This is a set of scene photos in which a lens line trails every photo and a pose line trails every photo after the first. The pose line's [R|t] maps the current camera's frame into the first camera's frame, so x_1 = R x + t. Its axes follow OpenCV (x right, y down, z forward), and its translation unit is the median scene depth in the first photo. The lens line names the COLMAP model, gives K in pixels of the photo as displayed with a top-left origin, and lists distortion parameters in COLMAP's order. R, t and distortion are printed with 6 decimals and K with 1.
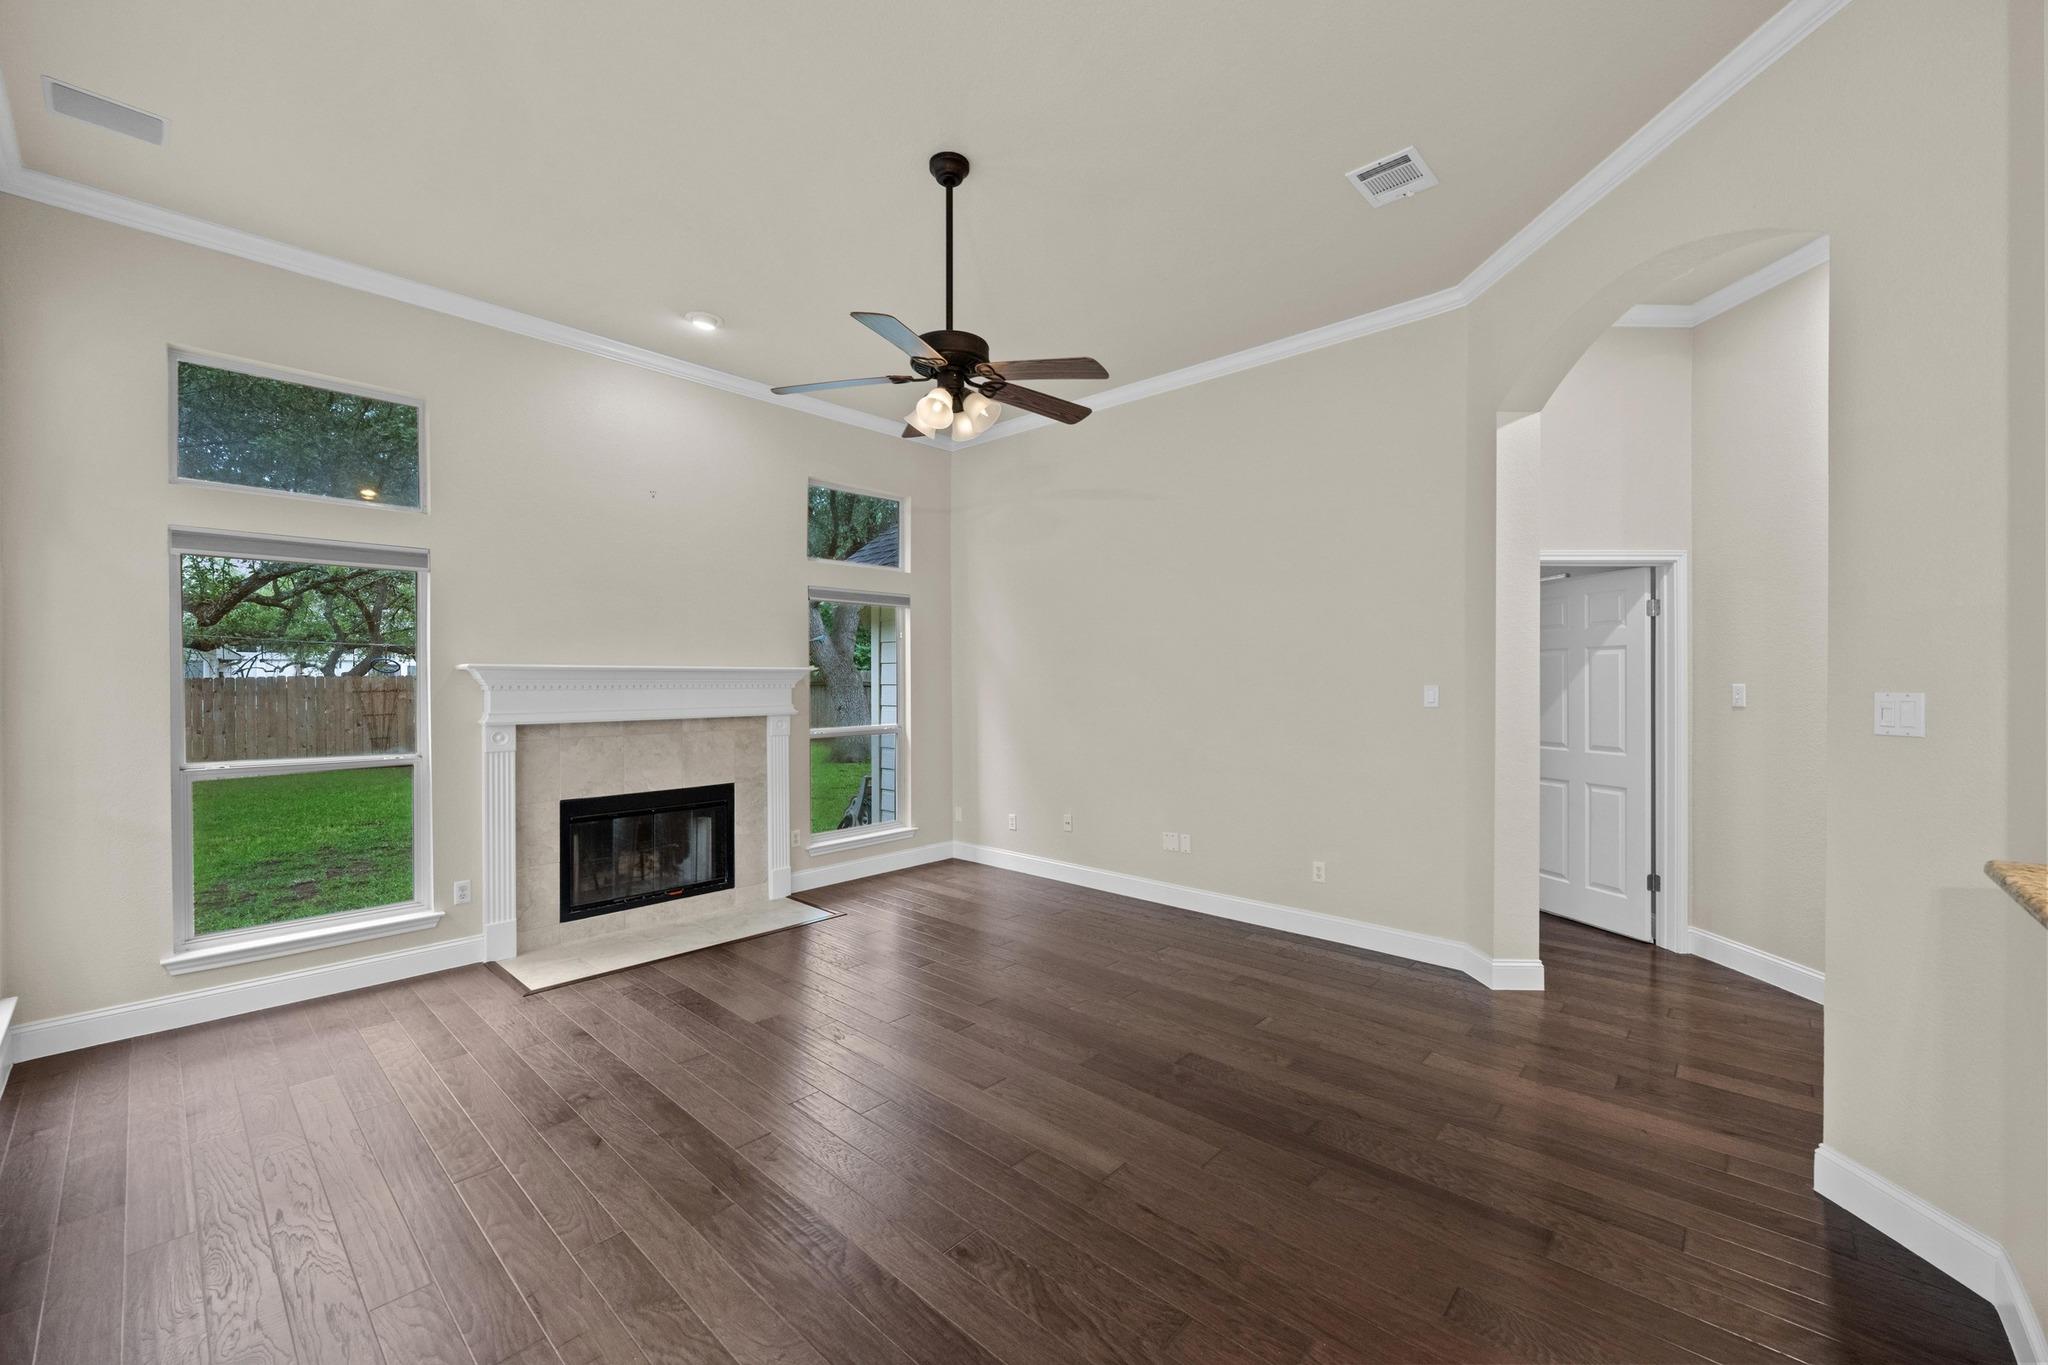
lens RADIAL K [[808.6, 0, 1019.3], [0, 808.6, 685.5], [0, 0, 1]] dist [-0.000848, -0.000666]
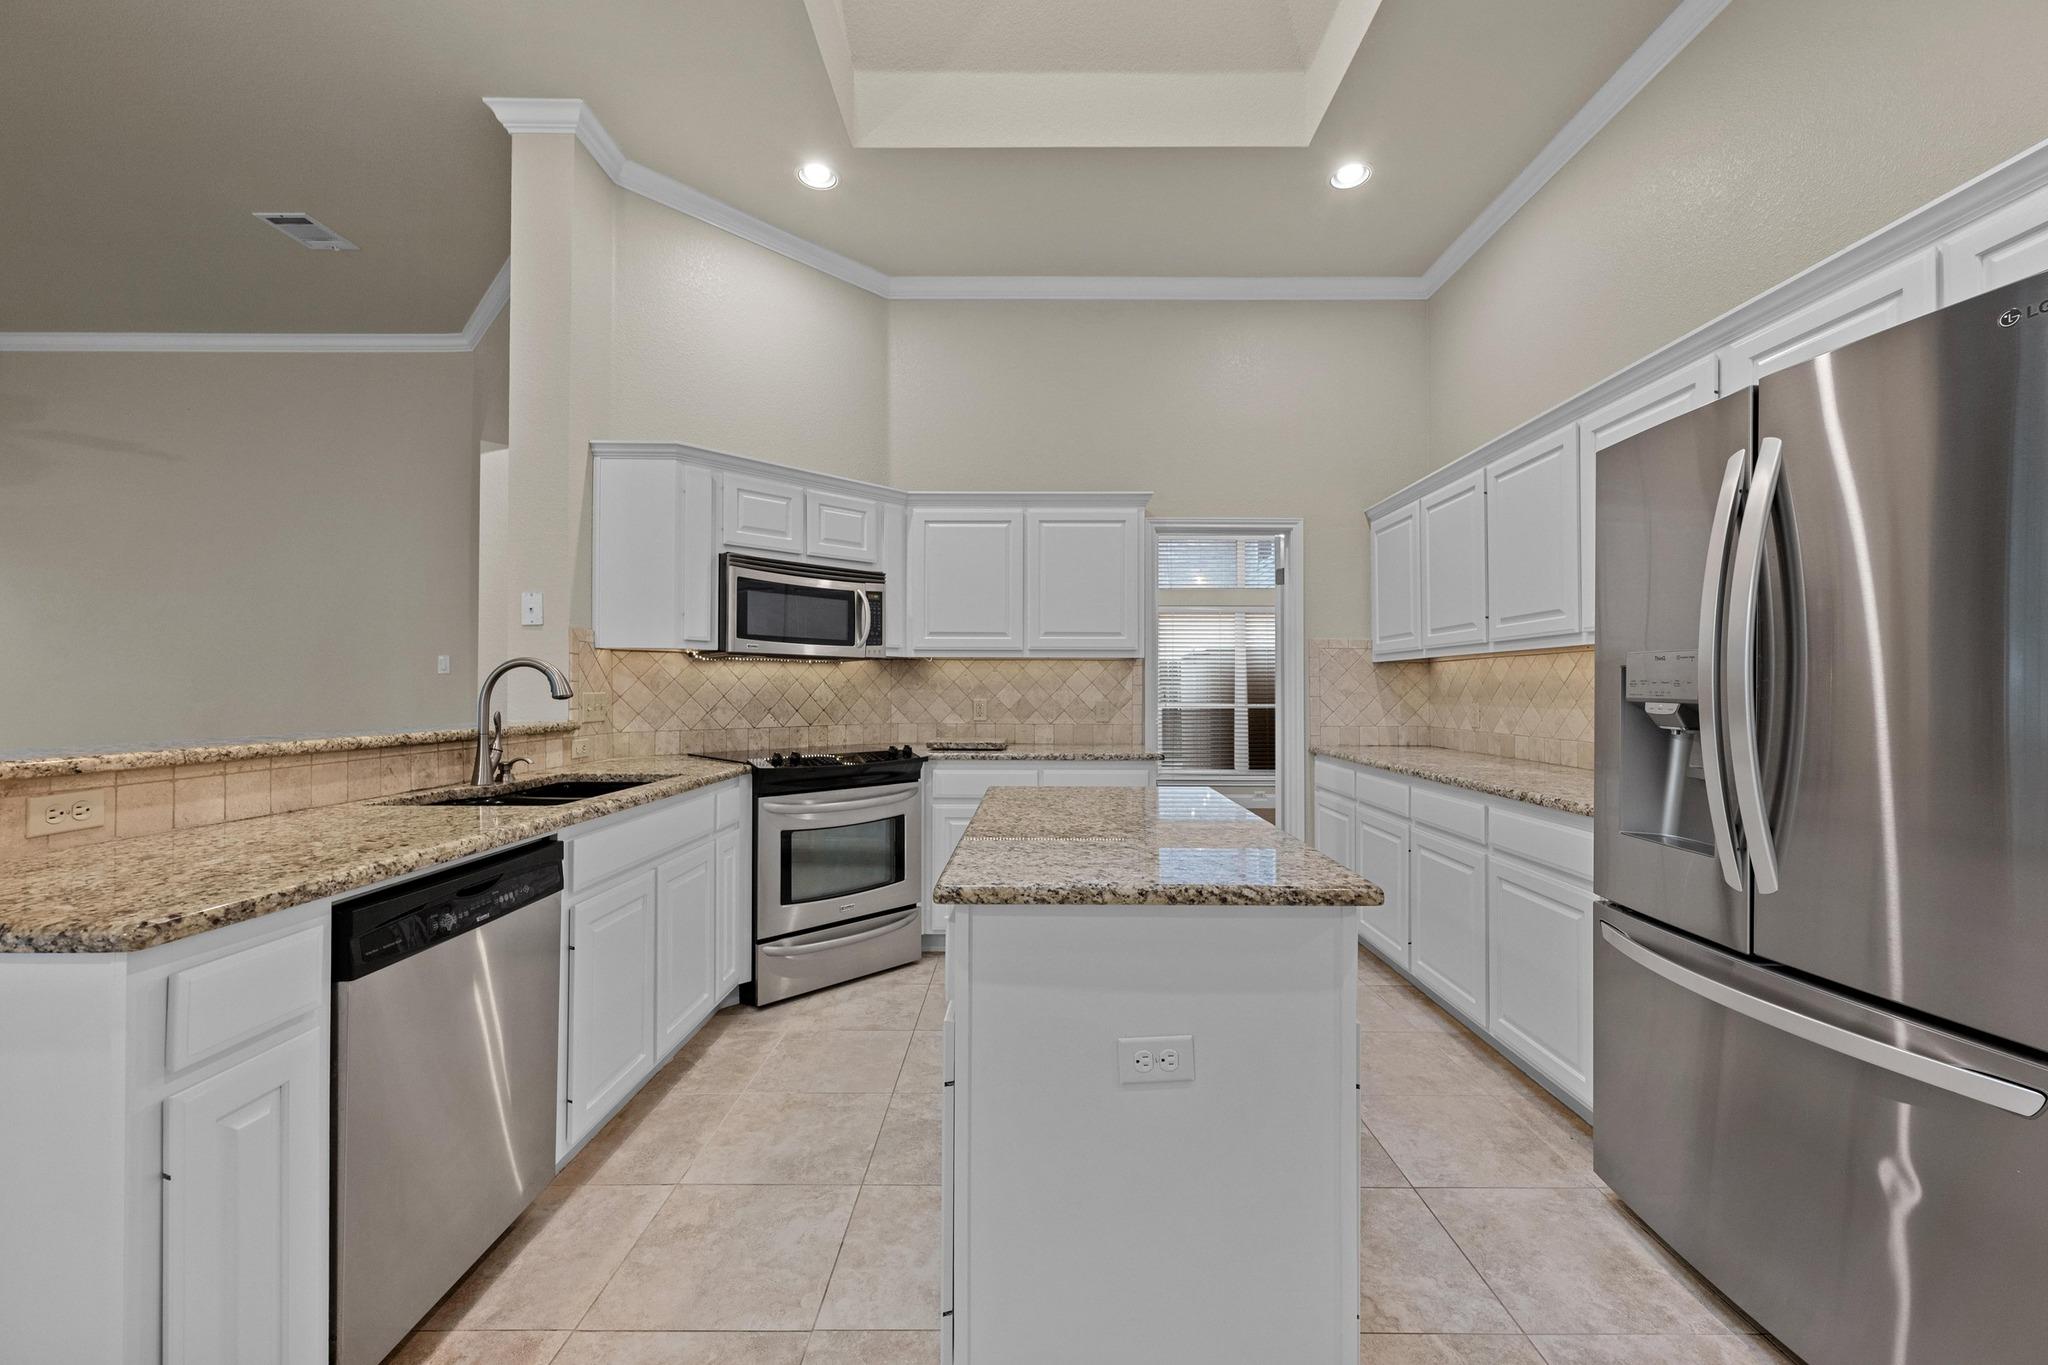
lens RADIAL K [[815.8, 0, 1030.8], [0, 815.8, 683.9], [0, 0, 1]] dist [-0.002536, -0.000176]
pose [[0.737043, 0.009006, 0.675786, 0.273666], [0.000504, 0.999904, -0.013875, 0.049308], [-0.675846, 0.010567, 0.736967, -0.402866]]
